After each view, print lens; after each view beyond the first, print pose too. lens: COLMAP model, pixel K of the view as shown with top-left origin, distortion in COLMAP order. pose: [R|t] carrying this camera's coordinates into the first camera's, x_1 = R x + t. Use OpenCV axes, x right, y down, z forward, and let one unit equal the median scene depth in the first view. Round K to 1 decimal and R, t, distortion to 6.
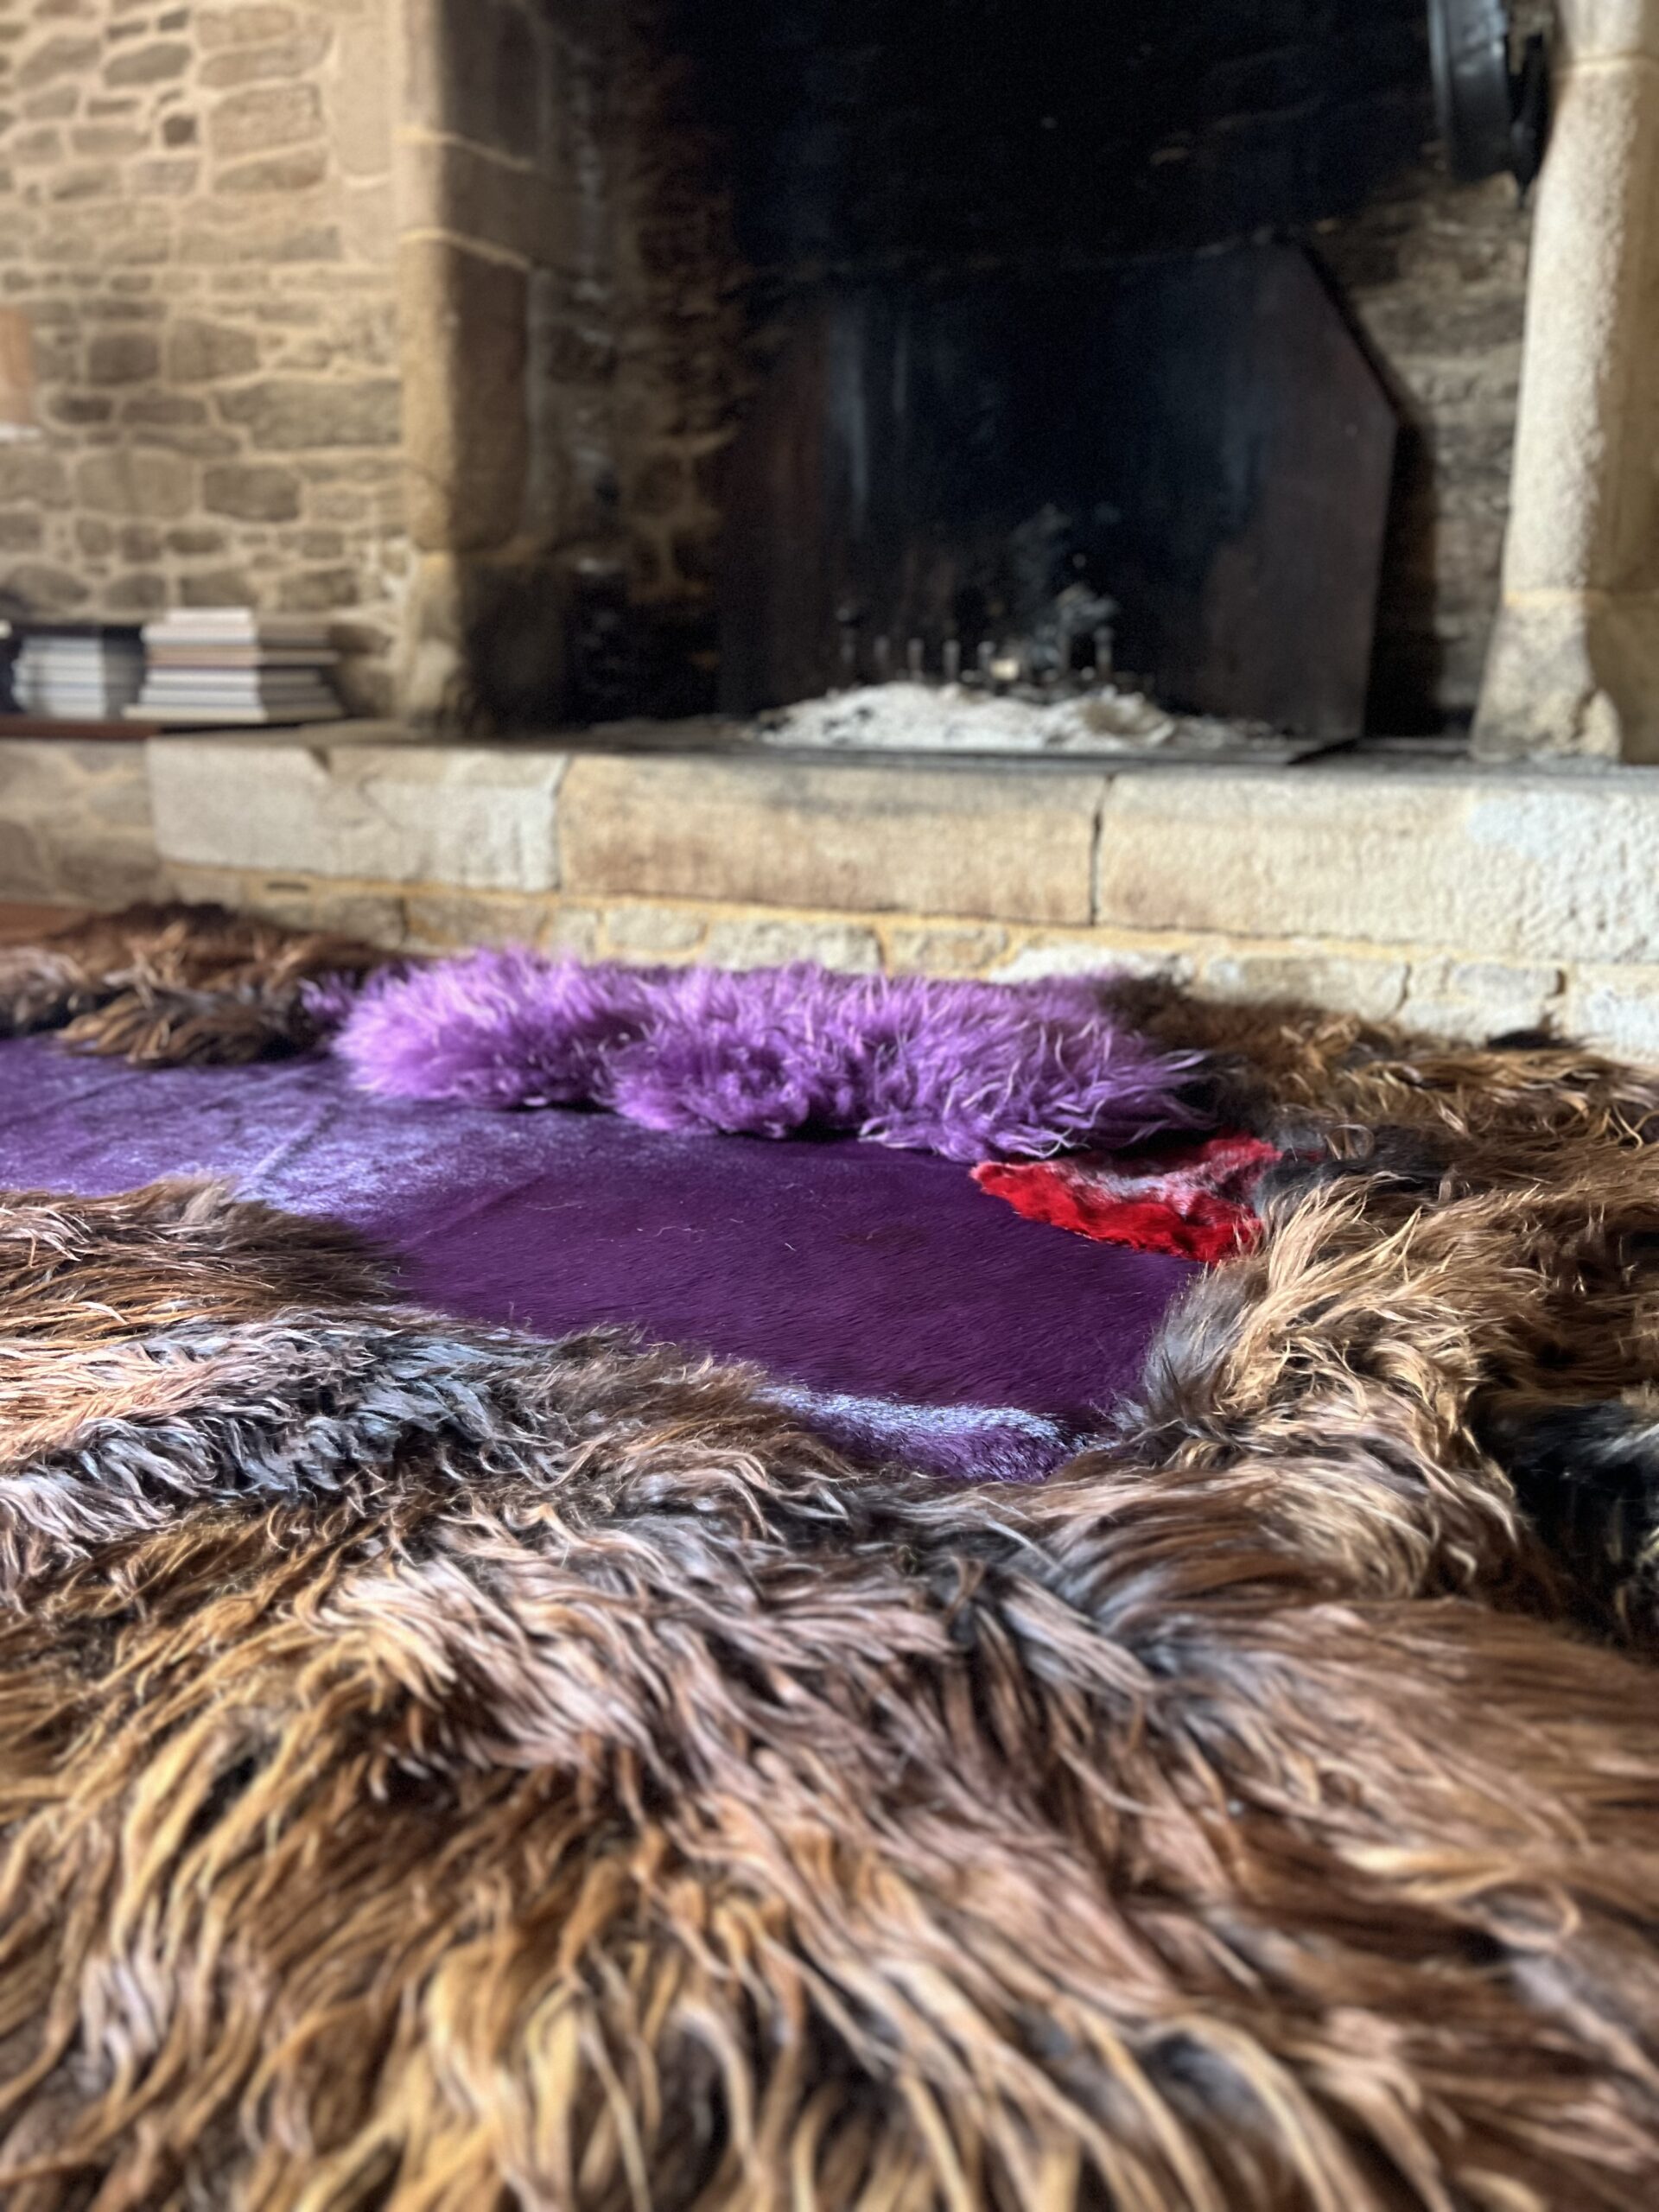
lens RADIAL K [[1664.1, 0, 823.4], [0, 1664.1, 1131.3], [0, 0, 1]] dist [0.041262, -0.059493]
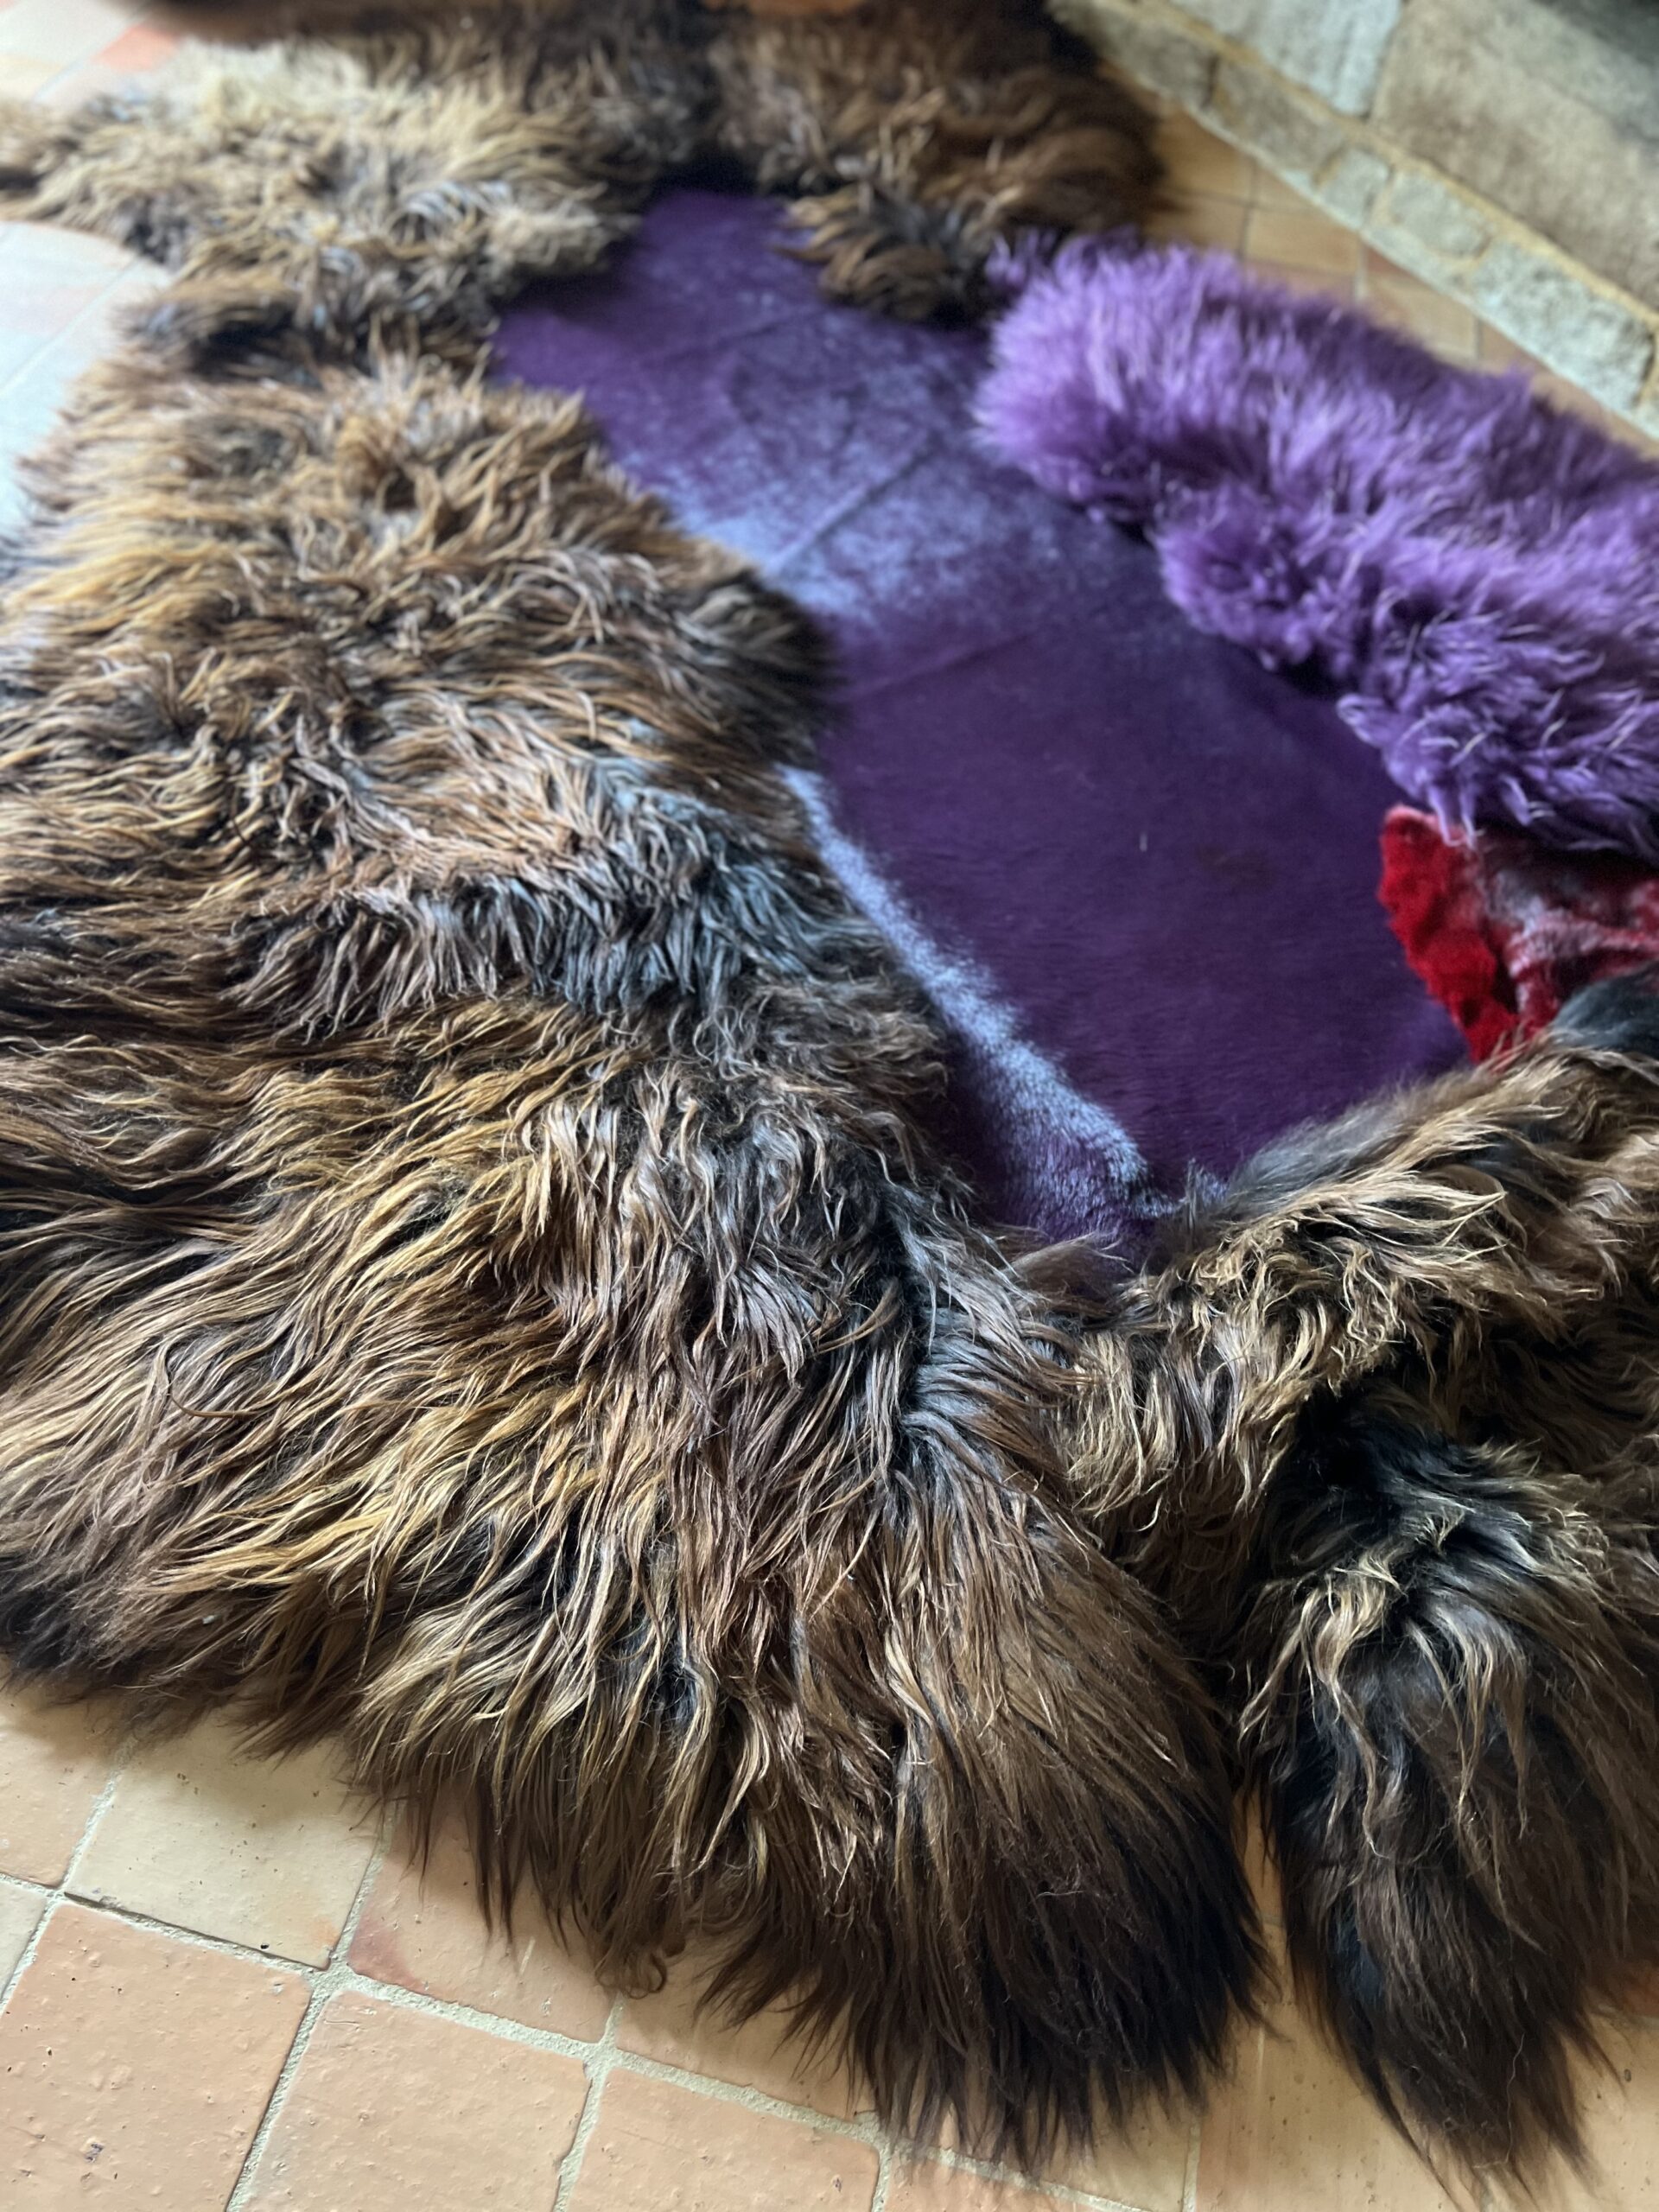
lens RADIAL K [[1671.3, 0, 833.8], [0, 1671.3, 1113.3], [0, 0, 1]] dist [0.044429, -0.061776]
pose [[0.822584, 0.489295, -0.289734, 0.185098], [-0.234321, 0.755911, 0.611304, -0.355038], [0.518121, -0.434958, 0.736452, -0.003333]]
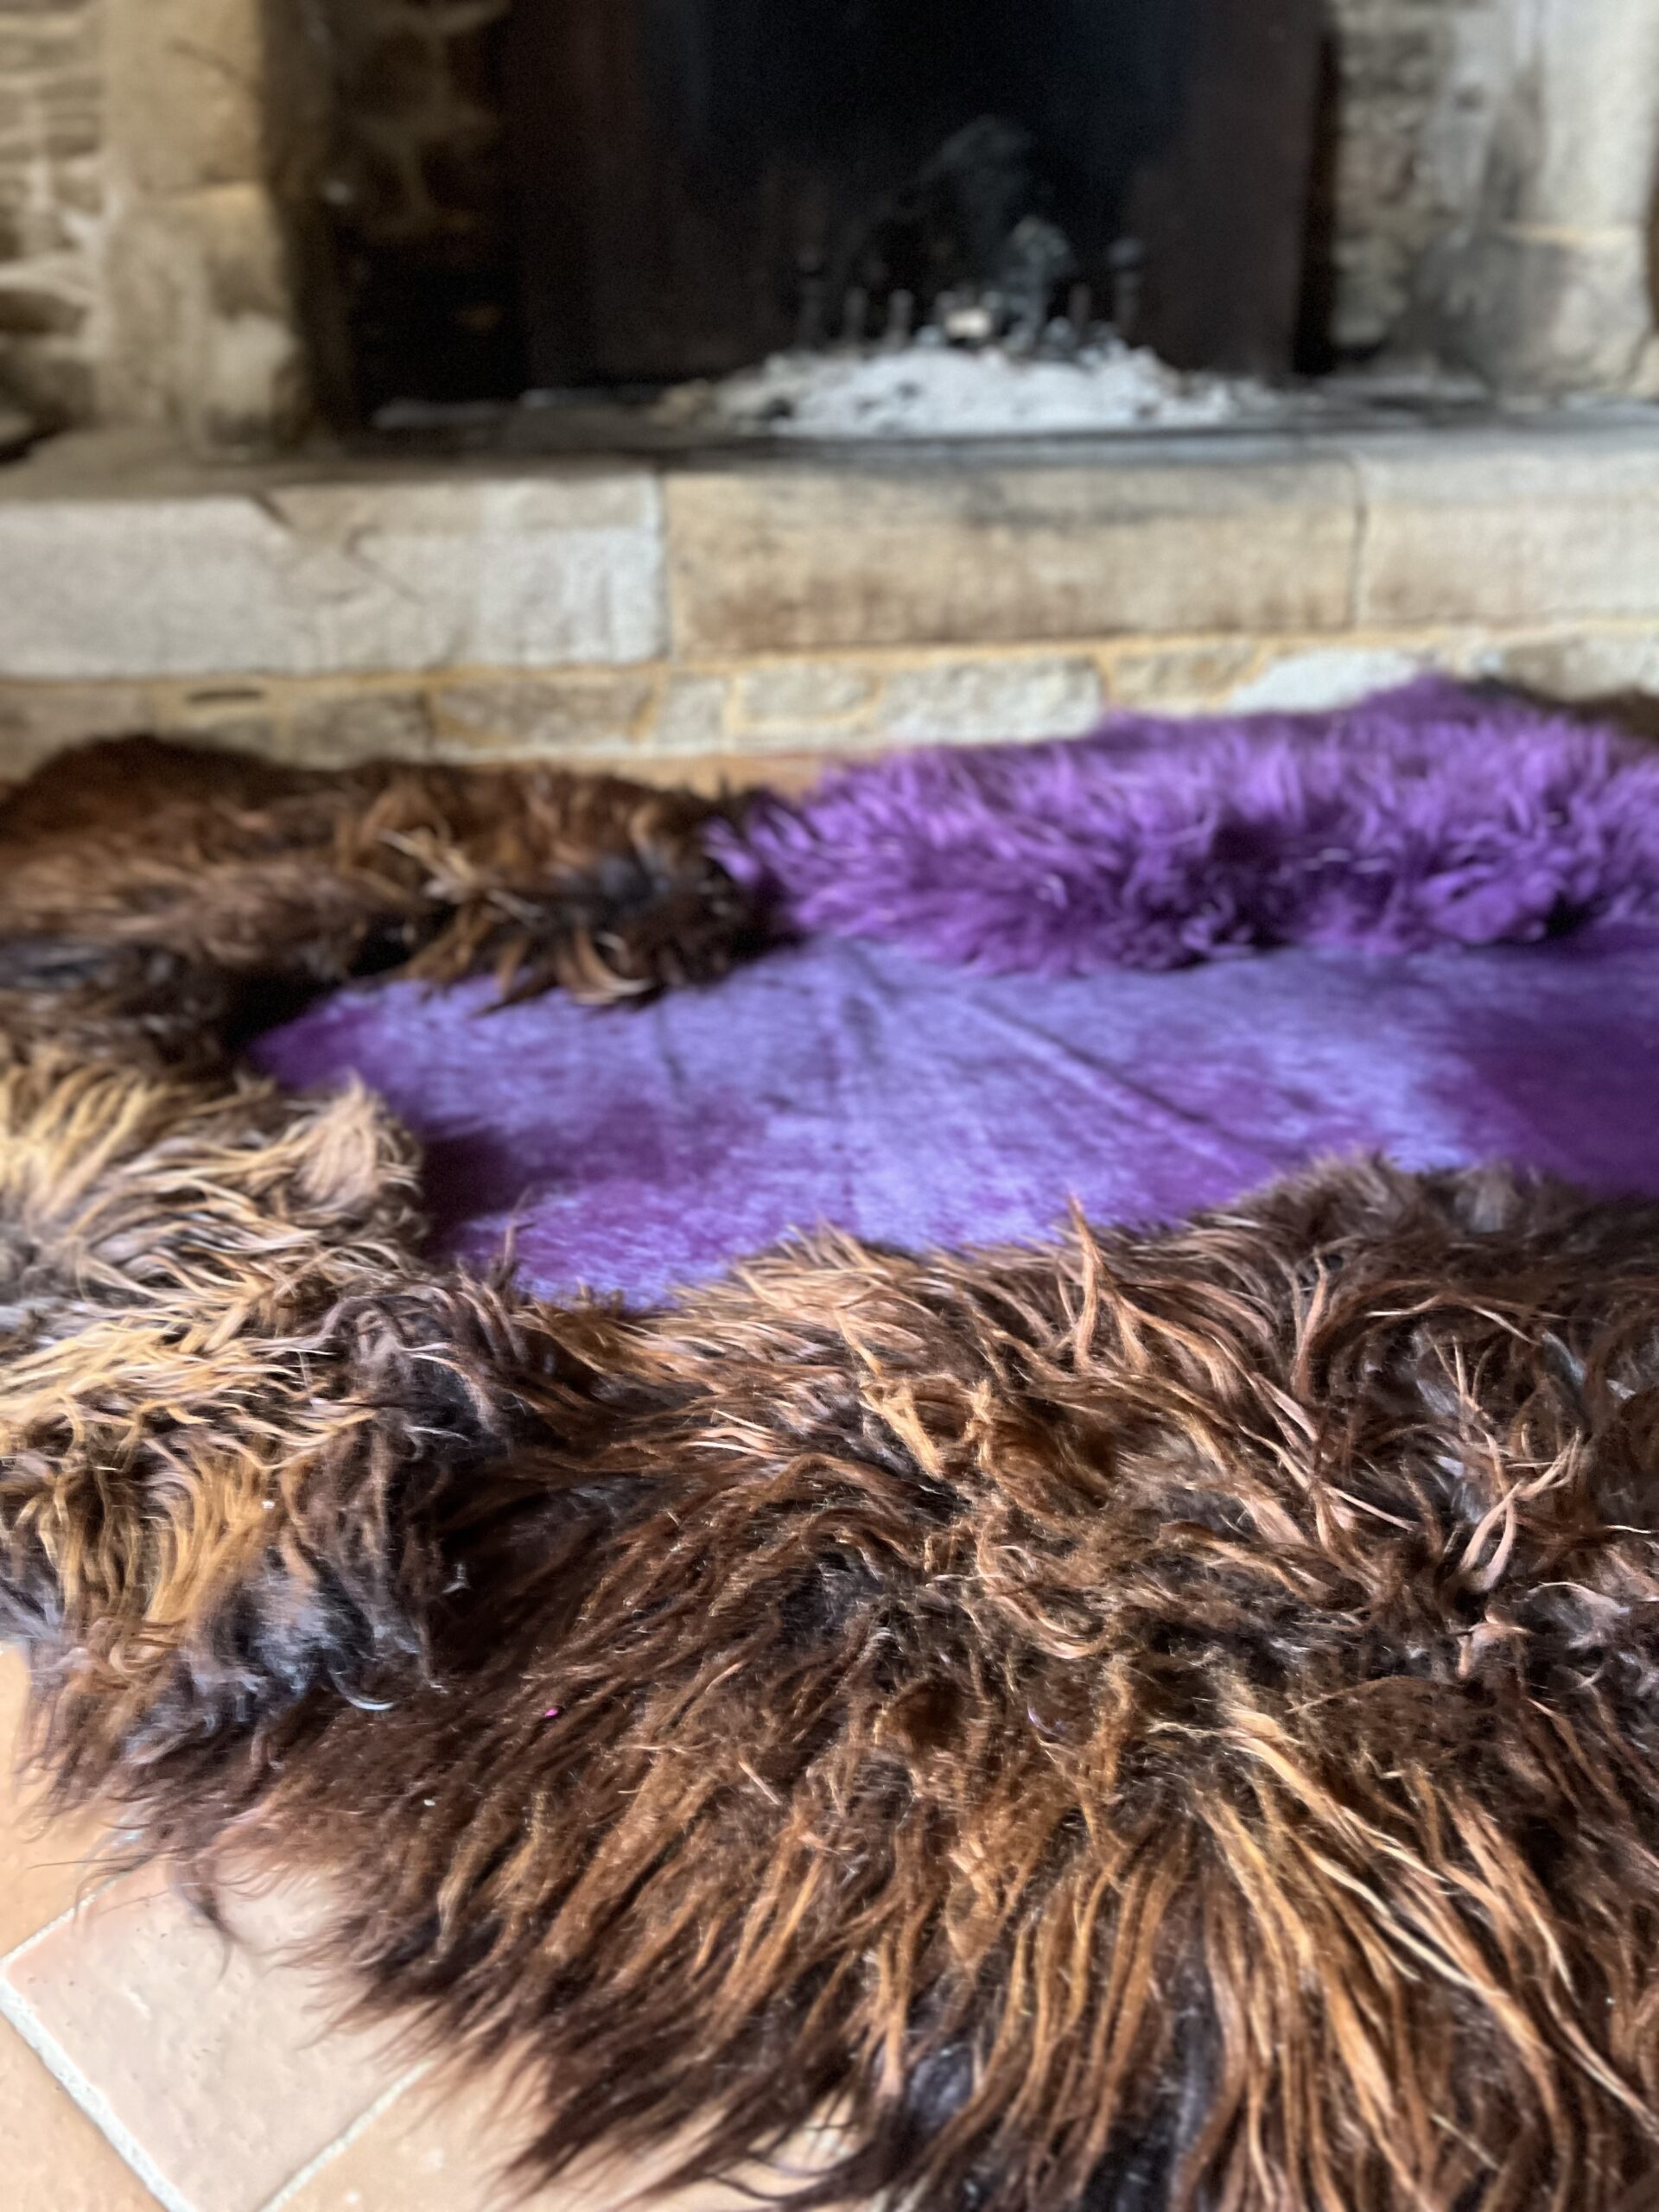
lens RADIAL K [[1632.0, 0, 816.6], [0, 1632.0, 1126.6], [0, 0, 1]] dist [0.042059, -0.057359]
pose [[0.869889, -0.254579, 0.422473, -0.766654], [0.157231, 0.954948, 0.251700, -0.183013], [-0.467517, -0.152525, 0.870726, 0.391112]]
